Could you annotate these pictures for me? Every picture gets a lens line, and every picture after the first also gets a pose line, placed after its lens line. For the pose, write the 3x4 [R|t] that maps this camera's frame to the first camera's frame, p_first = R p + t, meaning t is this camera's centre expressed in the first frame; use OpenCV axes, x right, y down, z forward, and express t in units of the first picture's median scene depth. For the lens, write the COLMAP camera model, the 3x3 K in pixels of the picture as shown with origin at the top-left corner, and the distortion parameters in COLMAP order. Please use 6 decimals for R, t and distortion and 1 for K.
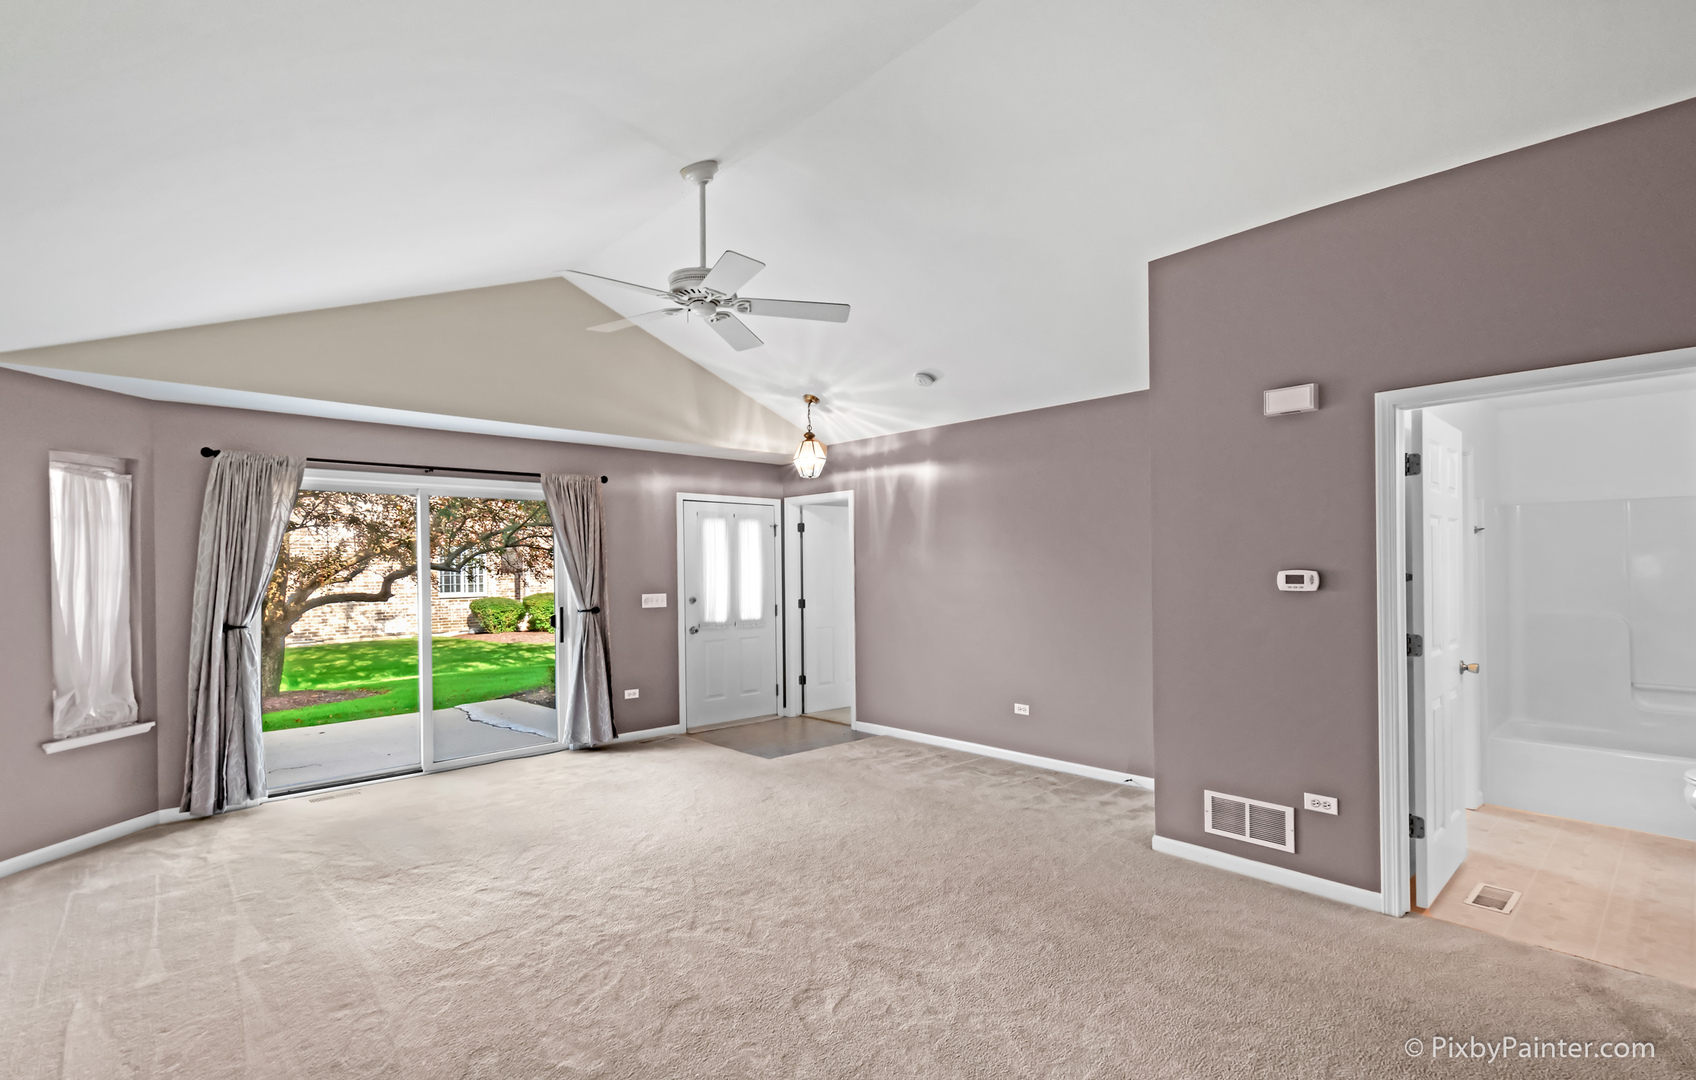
lens RADIAL K [[792.8, 0, 864.1], [0, 792.8, 562.4], [0, 0, 1]] dist [0.009010, -0.000387]
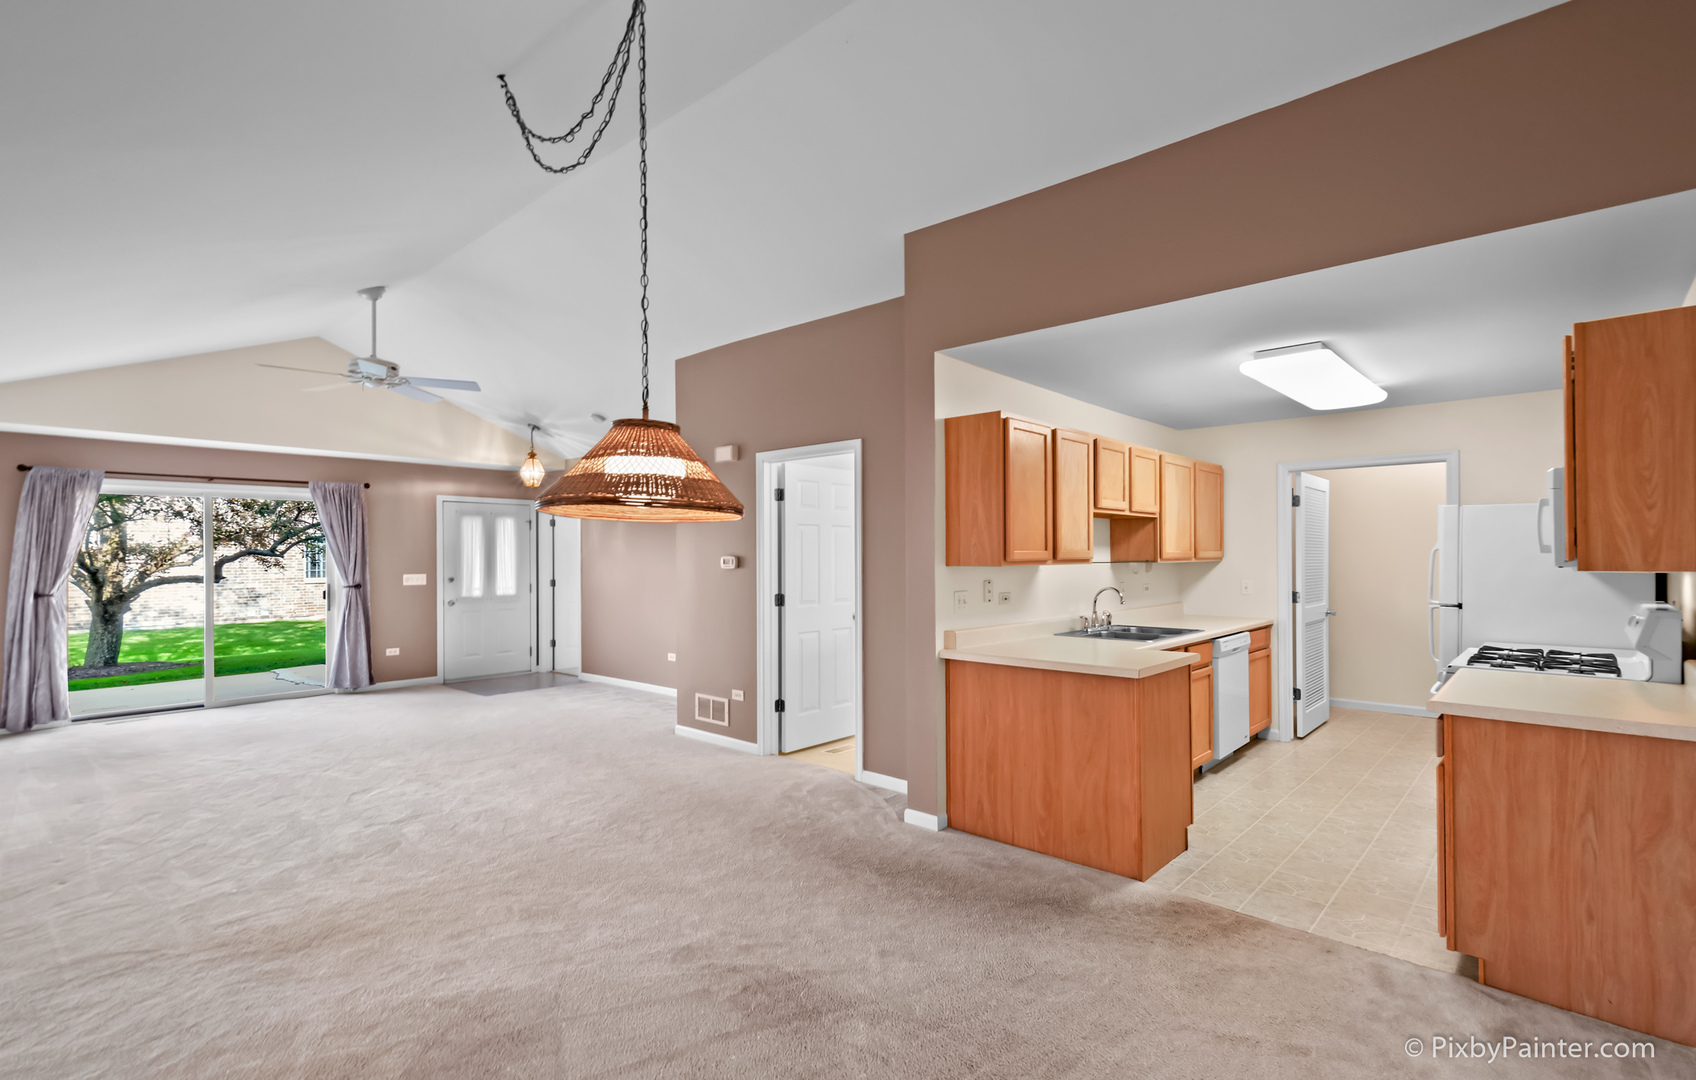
lens RADIAL K [[787.6, 0, 862.4], [0, 787.6, 548.7], [0, 0, 1]] dist [0.006046, -0.000068]
pose [[0.995898, 0.005006, 0.090339, 0.419483], [-0.004678, 0.999982, -0.003838, -0.000355], [-0.090357, 0.003400, 0.995904, -0.415656]]
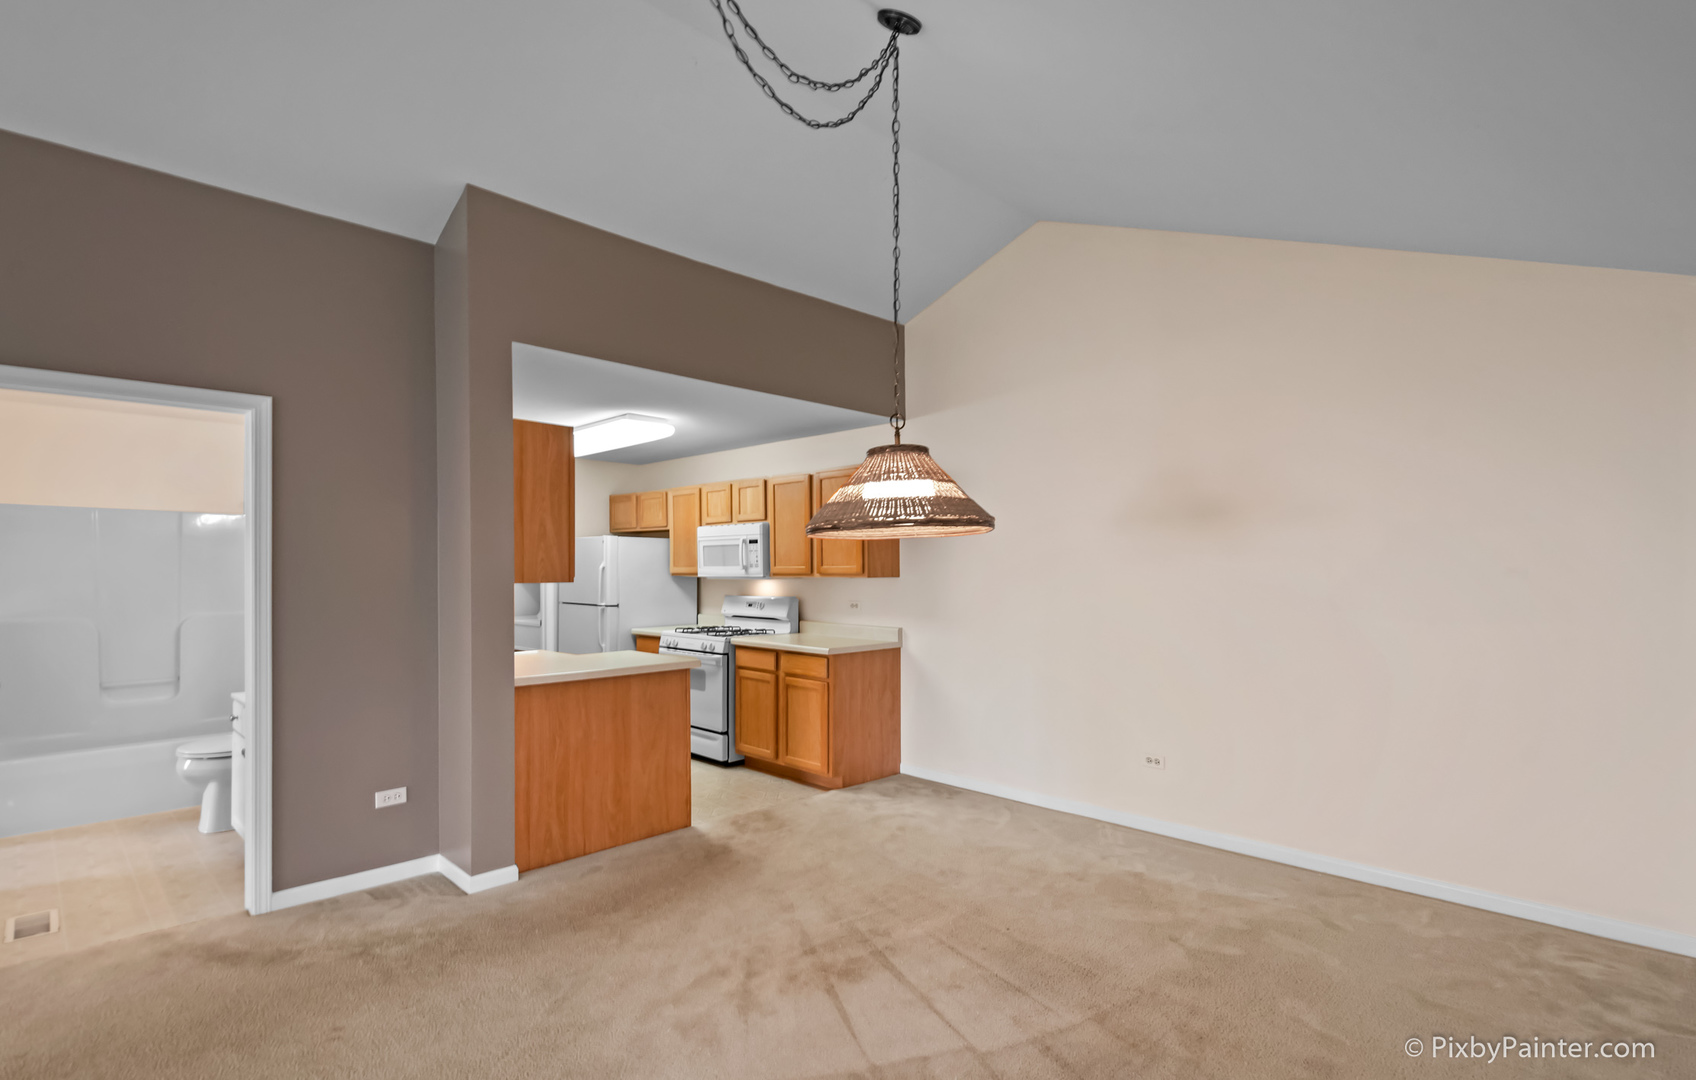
lens RADIAL K [[794.1, 0, 846.7], [0, 794.1, 568.8], [0, 0, 1]] dist [-0.003061, -0.000678]
pose [[-0.033688, 0.006608, 0.999411, -0.100677], [-0.002621, 0.999974, -0.006700, 0.004026], [-0.999429, -0.002845, -0.033670, 0.048294]]
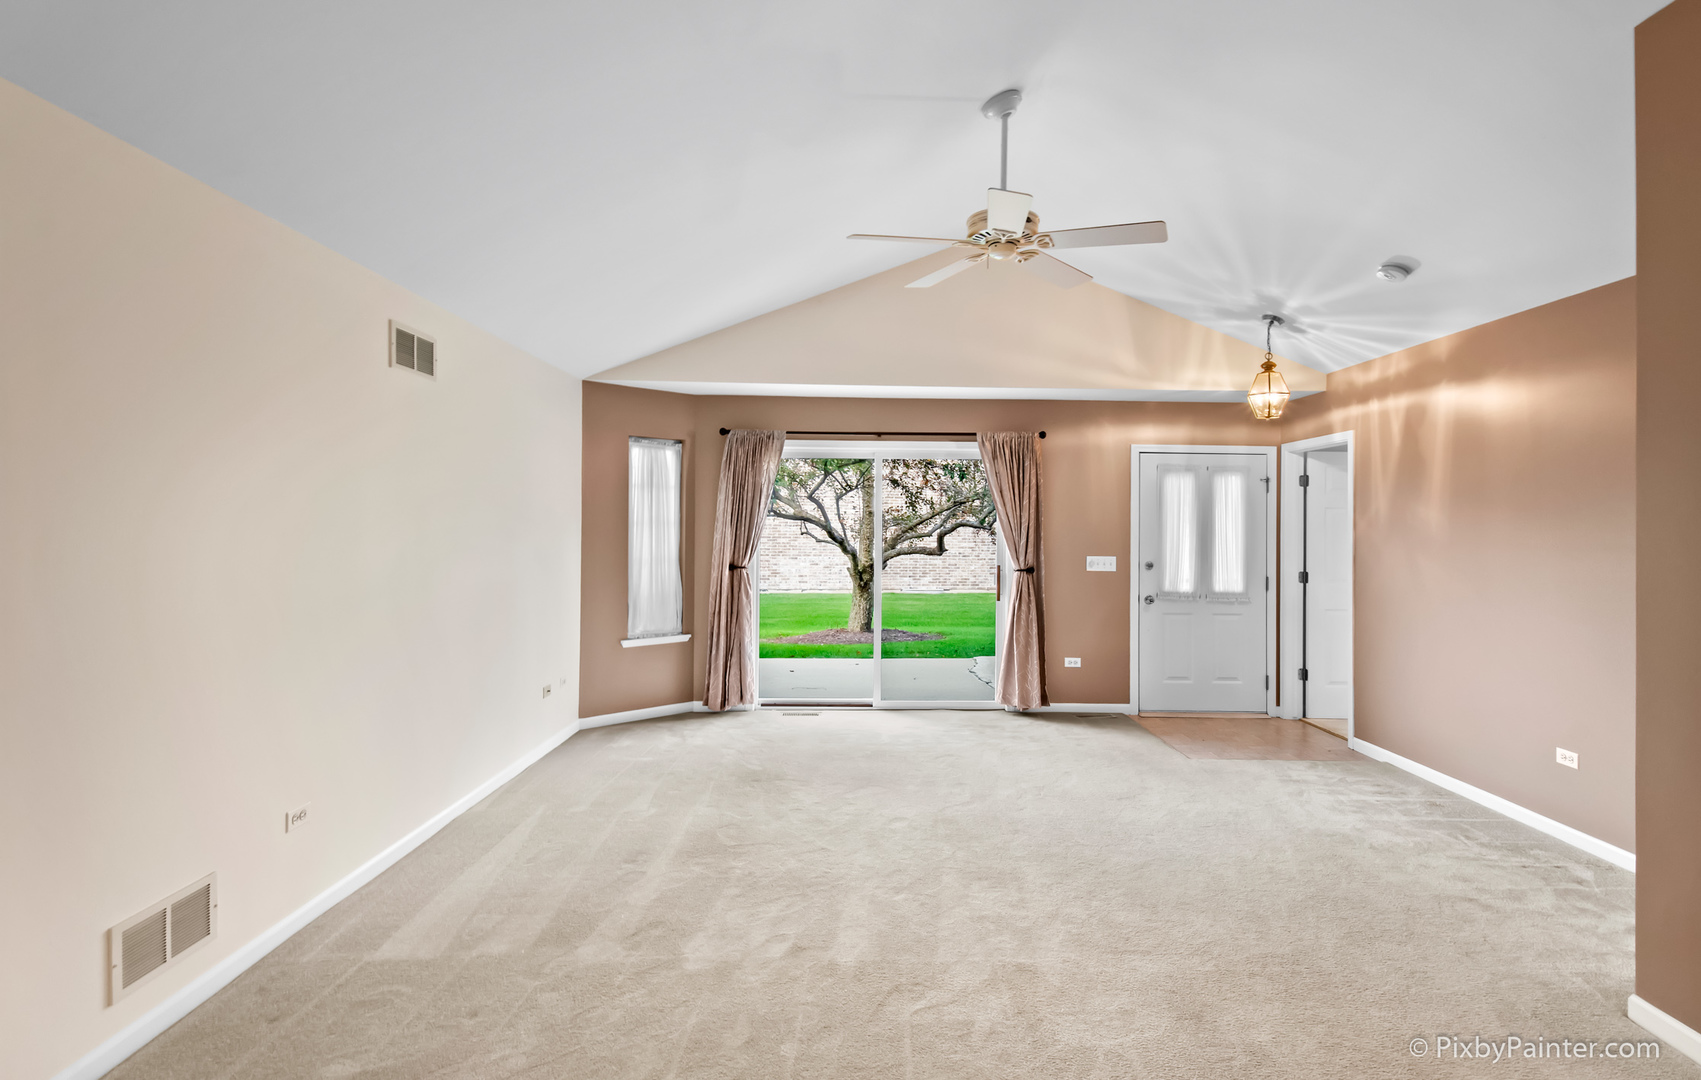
lens RADIAL K [[873.6, 0, 885.3], [0, 873.6, 514.2], [0, 0, 1]] dist [0.039580, -0.030638]
pose [[0.742060, 0.007776, -0.670288, 0.278547], [-0.015132, 0.999872, -0.005153, -0.000044], [0.670163, 0.013967, 0.742083, 0.100634]]
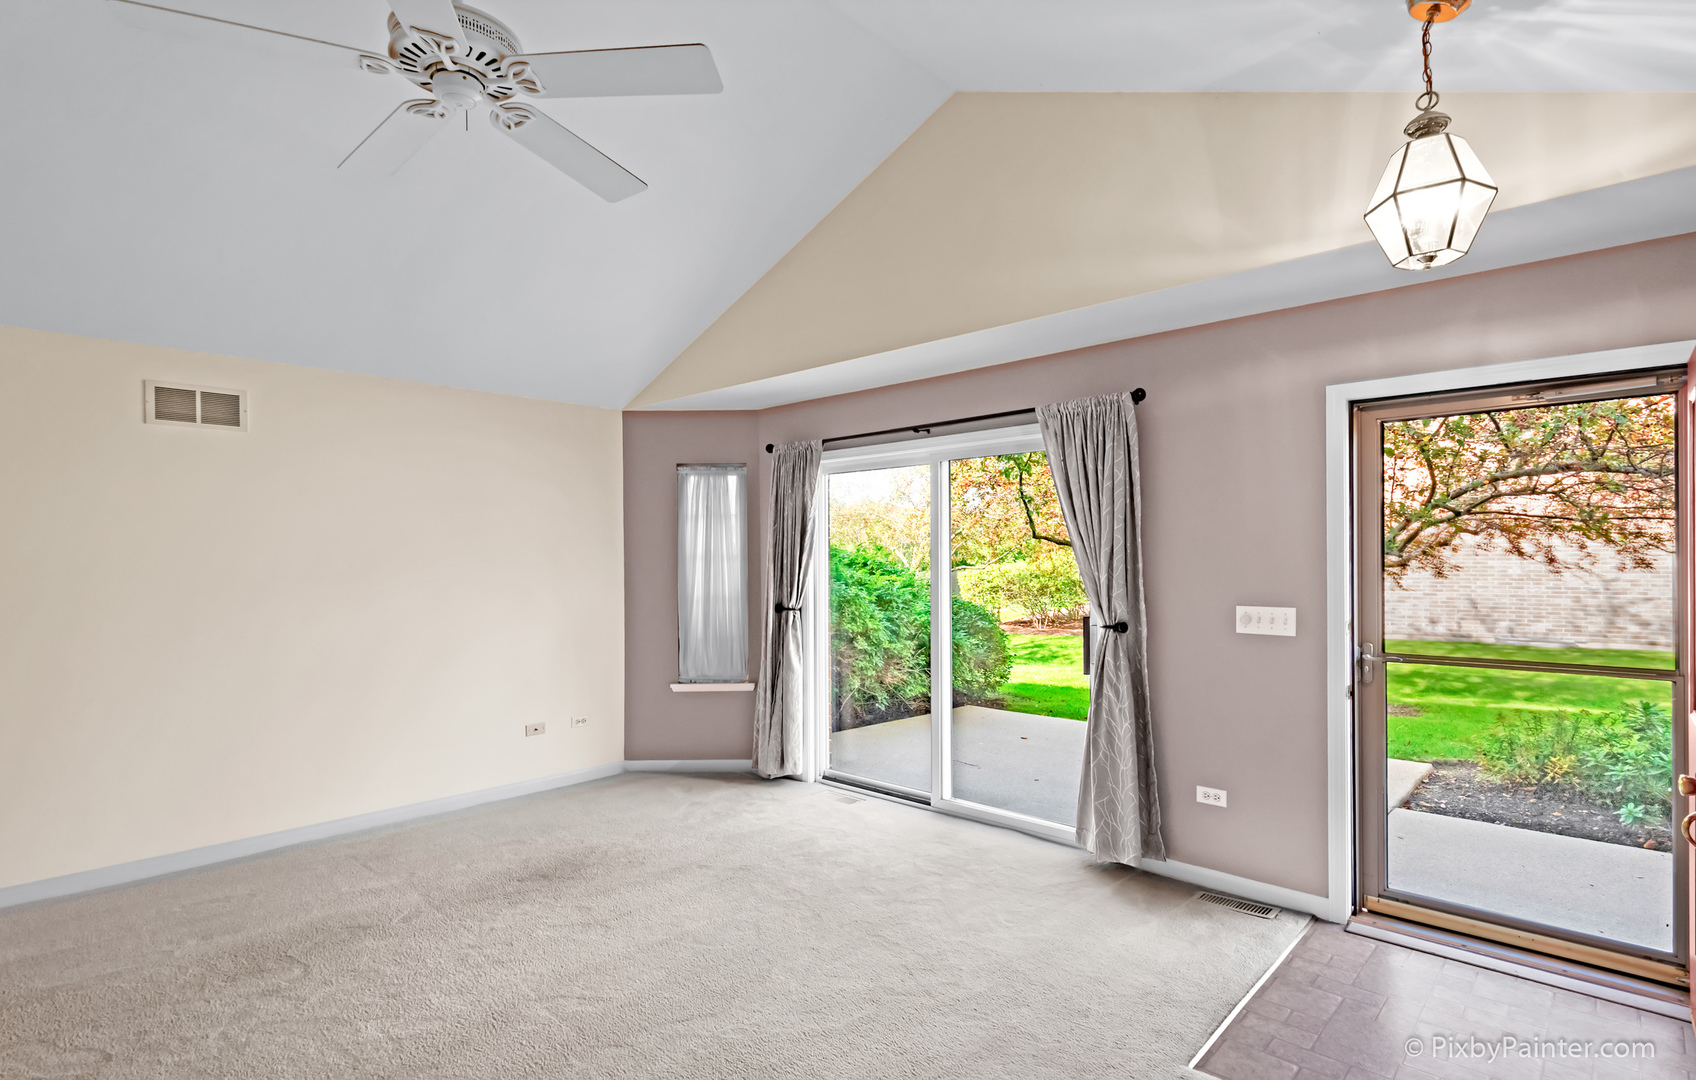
lens RADIAL K [[818.8, 0, 848.0], [0, 818.8, 540.0], [0, 0, 1]] dist [-0.003149, -0.000404]
pose [[0.058146, -0.013892, -0.998211, 0.270802], [0.010014, 0.999861, -0.013332, 0.004099], [0.998258, -0.009221, 0.058277, 0.876628]]
